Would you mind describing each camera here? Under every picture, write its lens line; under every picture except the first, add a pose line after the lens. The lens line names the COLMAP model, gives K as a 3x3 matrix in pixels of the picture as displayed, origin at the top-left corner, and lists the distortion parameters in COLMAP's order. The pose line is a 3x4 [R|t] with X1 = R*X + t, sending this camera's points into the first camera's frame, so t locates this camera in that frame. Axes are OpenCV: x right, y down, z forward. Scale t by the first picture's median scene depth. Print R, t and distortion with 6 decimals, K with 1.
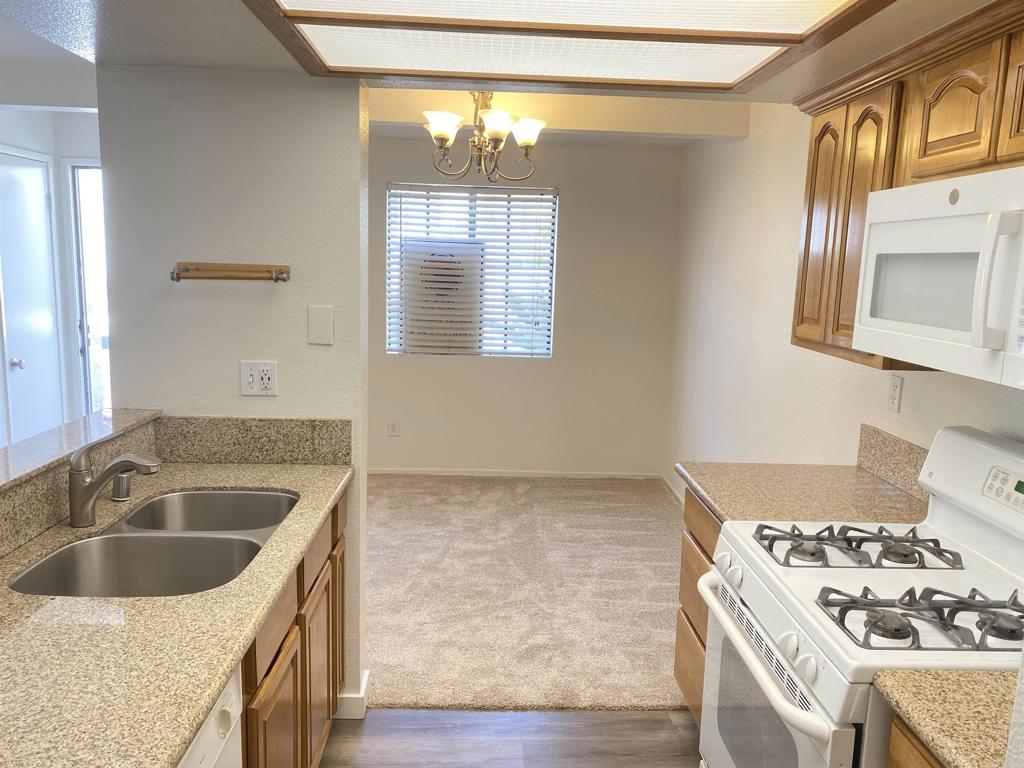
lens RADIAL K [[781.3, 0, 512.0], [0, 781.3, 384.0], [0, 0, 1]] dist [0.060898, -0.074835]
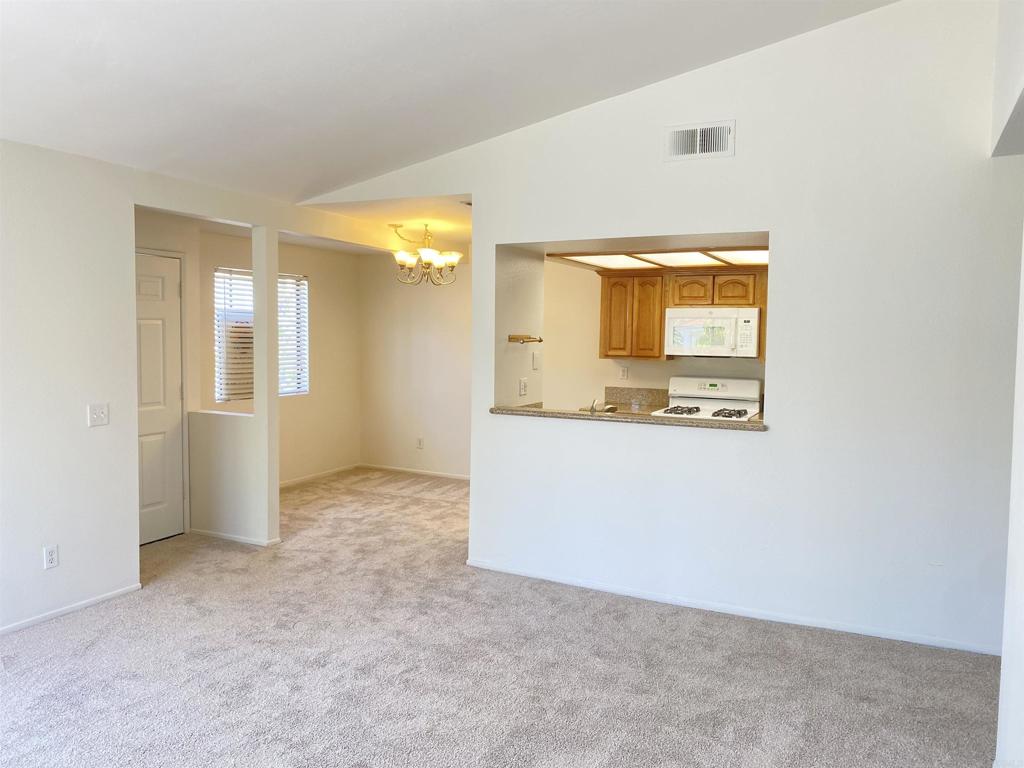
lens RADIAL K [[783.6, 0, 506.1], [0, 783.6, 387.4], [0, 0, 1]] dist [0.056473, -0.066420]
pose [[0.485762, -0.088058, 0.869644, -2.222584], [0.137733, 0.990195, 0.023330, -0.061855], [-0.863172, 0.108446, 0.493127, -0.024793]]
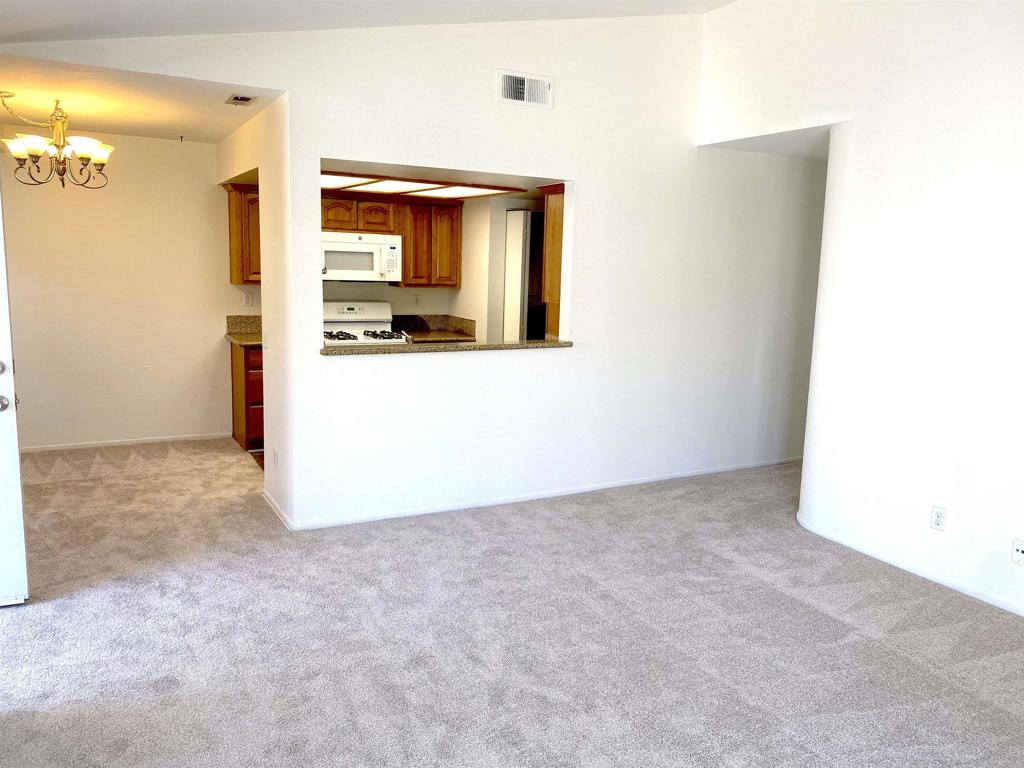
lens RADIAL K [[781.3, 0, 512.0], [0, 781.3, 384.0], [0, 0, 1]] dist [0.060898, -0.074835]
pose [[-0.449529, -0.186134, 0.873658, -2.250040], [0.092907, 0.963002, 0.252973, -0.297305], [-0.888421, 0.194888, -0.415604, 1.372670]]
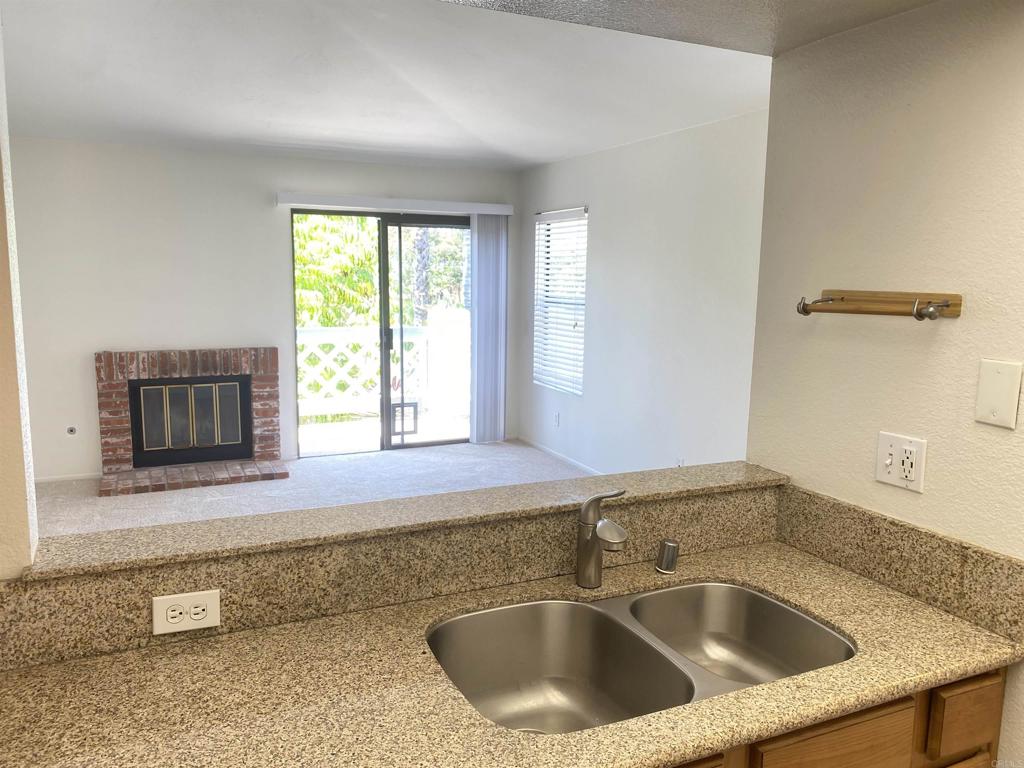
lens RADIAL K [[781.3, 0, 512.0], [0, 781.3, 384.0], [0, 0, 1]] dist [0.060898, -0.074835]
pose [[0.396521, 0.106893, -0.911781, 0.154154], [-0.147035, 0.987771, 0.051858, -0.058679], [0.906174, 0.113501, 0.407389, 0.417379]]
